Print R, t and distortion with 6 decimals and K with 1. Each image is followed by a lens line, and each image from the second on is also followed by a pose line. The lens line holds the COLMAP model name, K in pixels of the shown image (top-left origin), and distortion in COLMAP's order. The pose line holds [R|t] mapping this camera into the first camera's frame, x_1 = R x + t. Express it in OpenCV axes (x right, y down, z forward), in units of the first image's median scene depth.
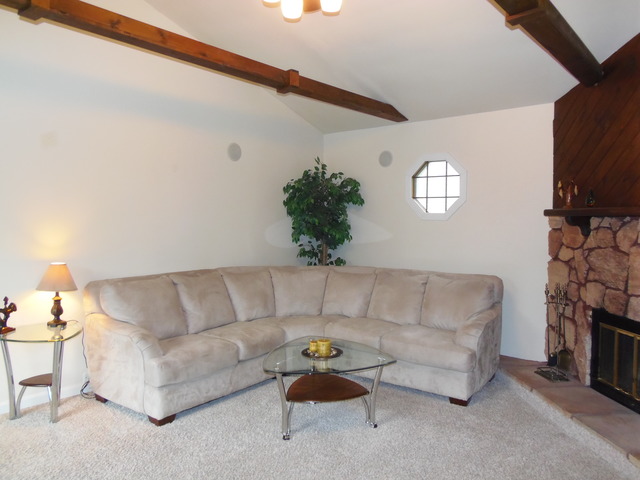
lens RADIAL K [[467.4, 0, 316.7], [0, 467.4, 241.1], [0, 0, 1]] dist [-0.012586, -0.009716]
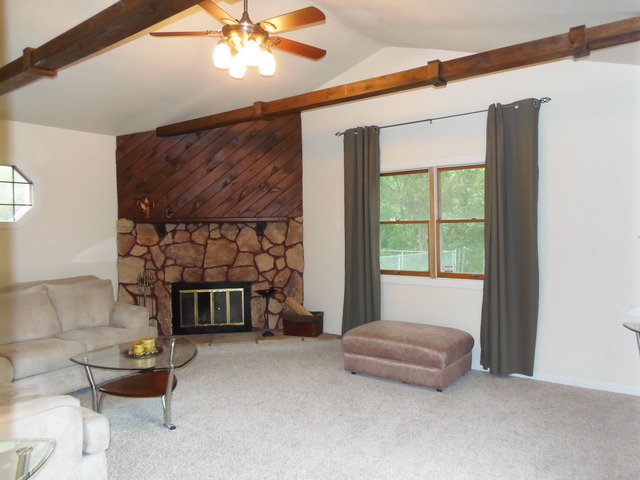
lens RADIAL K [[467.4, 0, 317.0], [0, 467.4, 240.0], [0, 0, 1]] dist [-0.012586, -0.009716]
pose [[-0.057457, -0.018206, 0.998182, -0.969230], [0.066226, 0.997562, 0.022006, -0.000218], [-0.996149, 0.067370, -0.056111, 0.598517]]
